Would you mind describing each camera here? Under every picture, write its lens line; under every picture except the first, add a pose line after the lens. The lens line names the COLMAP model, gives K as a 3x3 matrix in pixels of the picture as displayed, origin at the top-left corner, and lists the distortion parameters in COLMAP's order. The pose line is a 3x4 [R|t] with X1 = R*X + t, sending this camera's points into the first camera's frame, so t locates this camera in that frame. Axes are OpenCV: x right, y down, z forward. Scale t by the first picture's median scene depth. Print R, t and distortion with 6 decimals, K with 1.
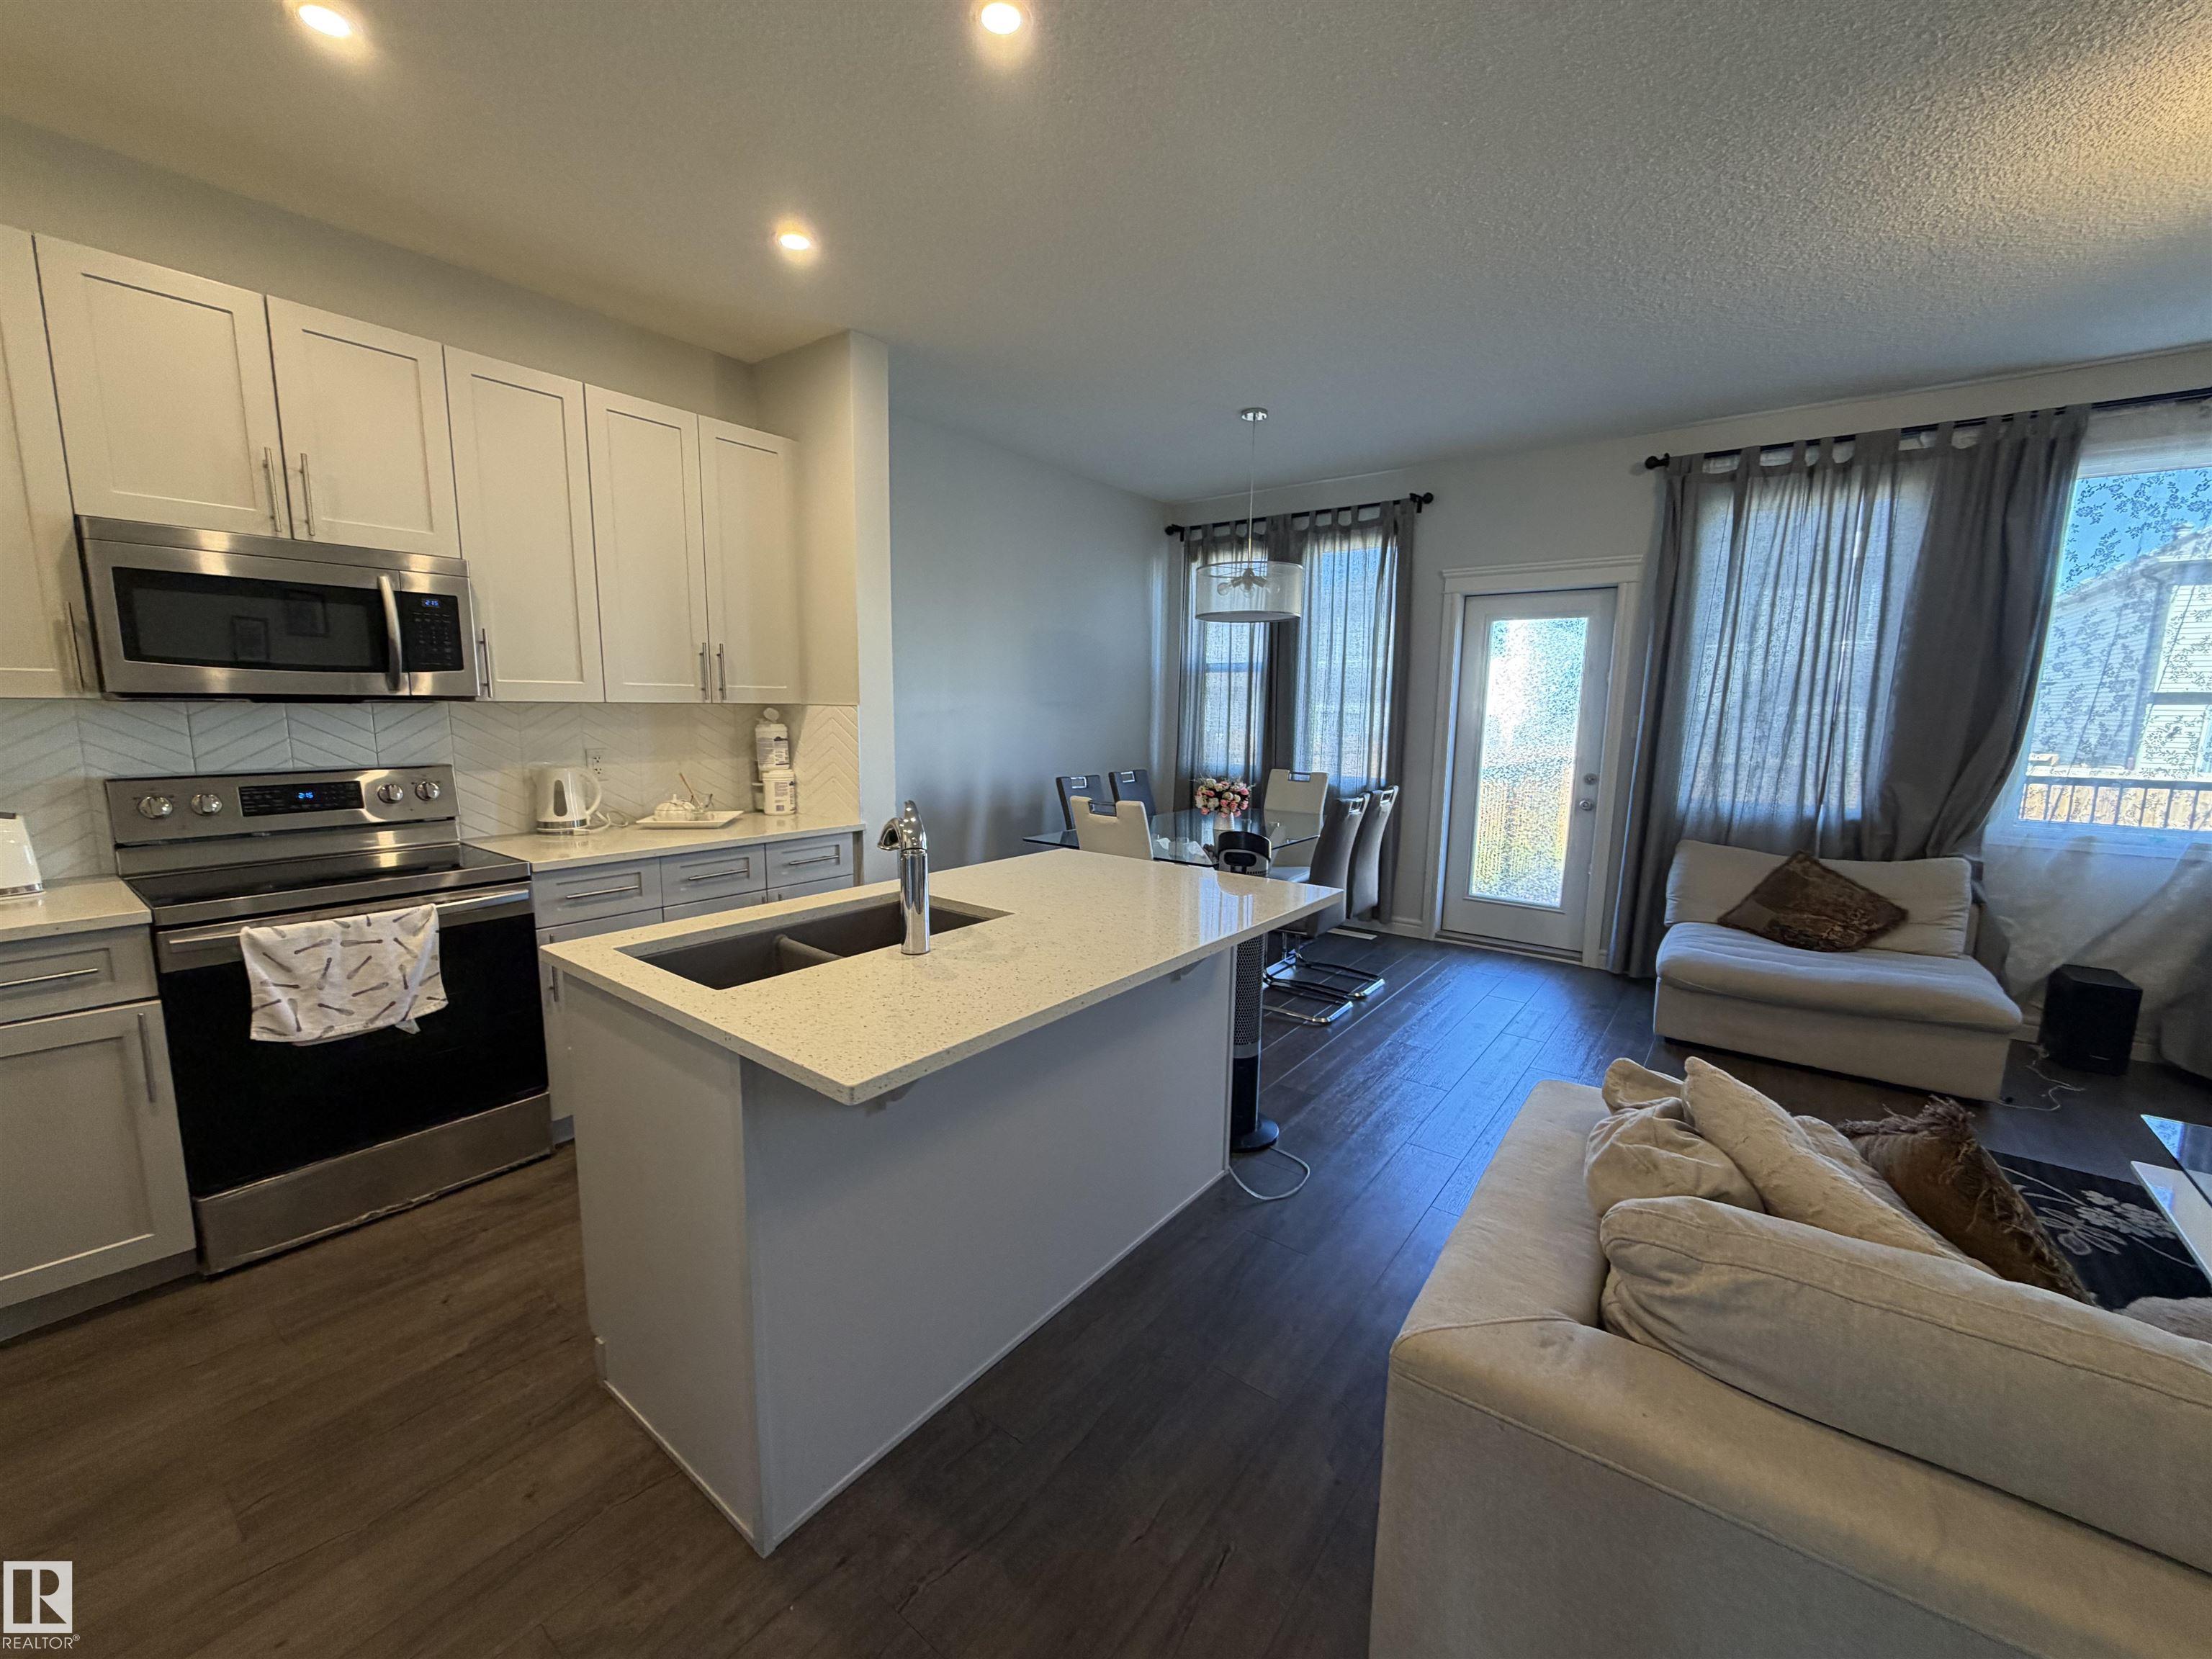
lens RADIAL K [[884.0, 0, 1096.6], [0, 884.0, 831.6], [0, 0, 1]] dist [0.003564, -0.000586]
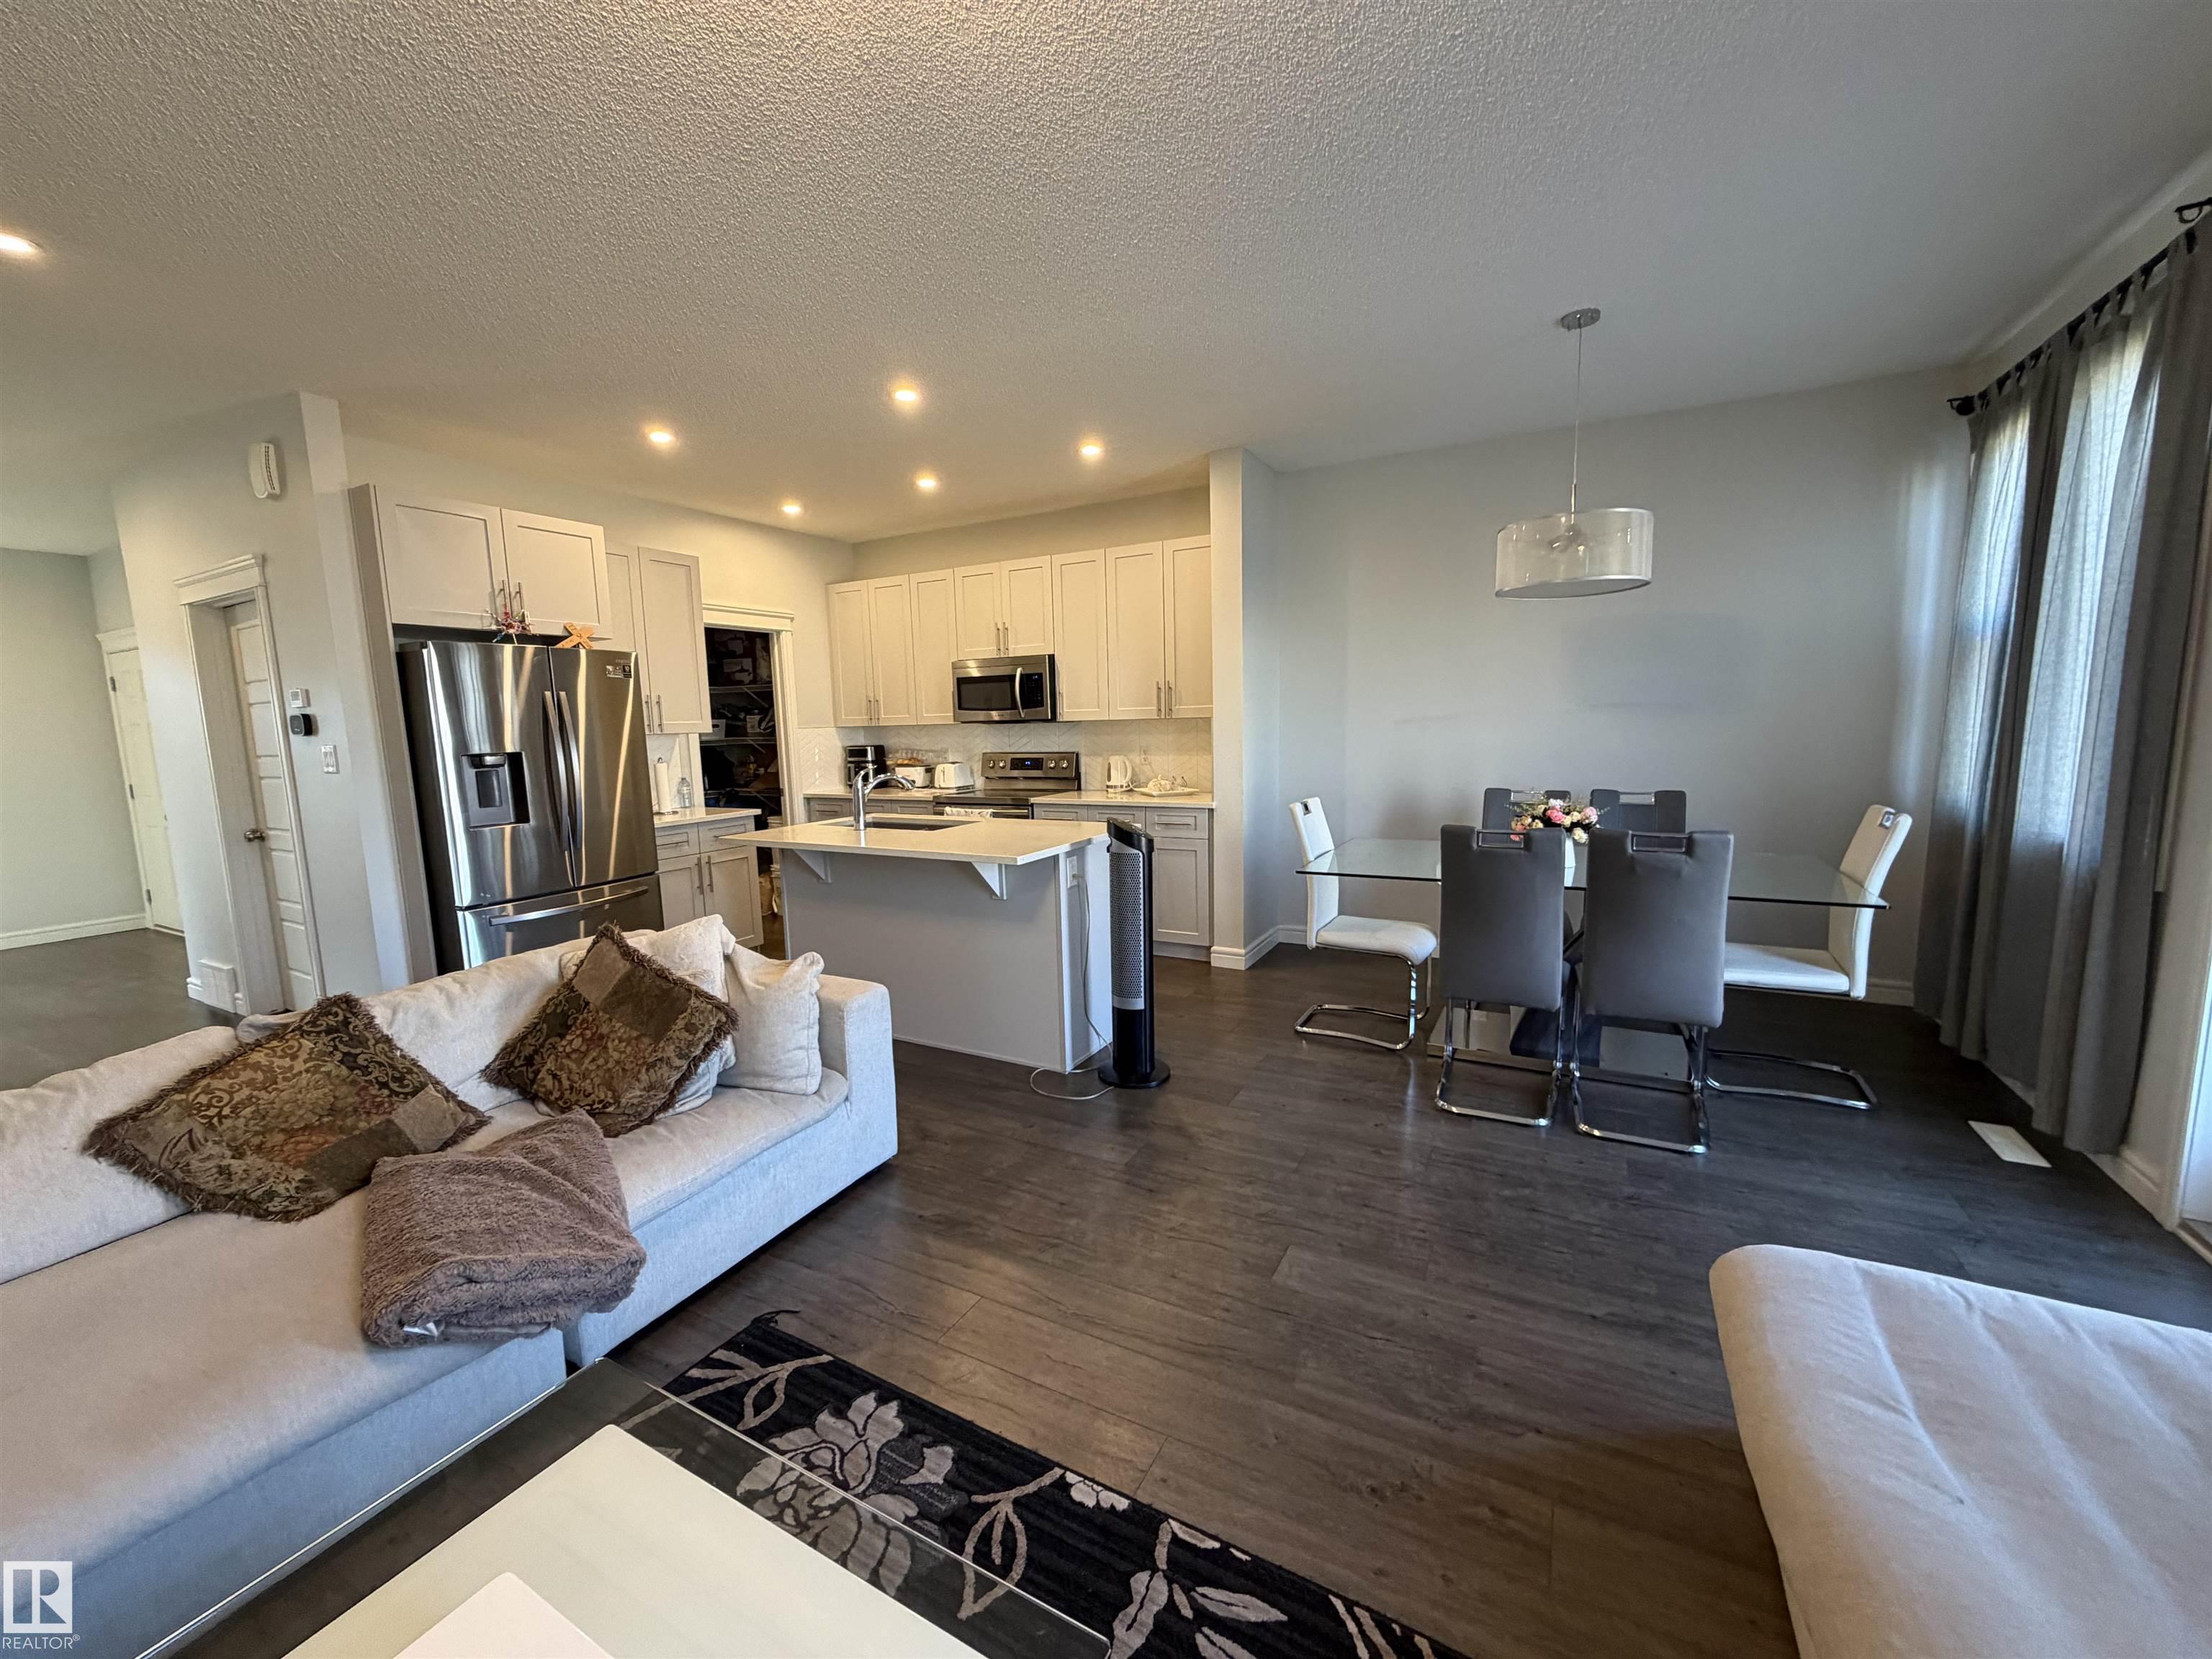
lens RADIAL K [[884.0, 0, 1095.5], [0, 884.0, 829.4], [0, 0, 1]] dist [0.003564, -0.000586]
pose [[0.149854, 0.109500, -0.982626, 1.207072], [-0.113803, 0.989153, 0.092872, -0.087359], [0.982137, 0.097908, 0.160690, 0.685428]]
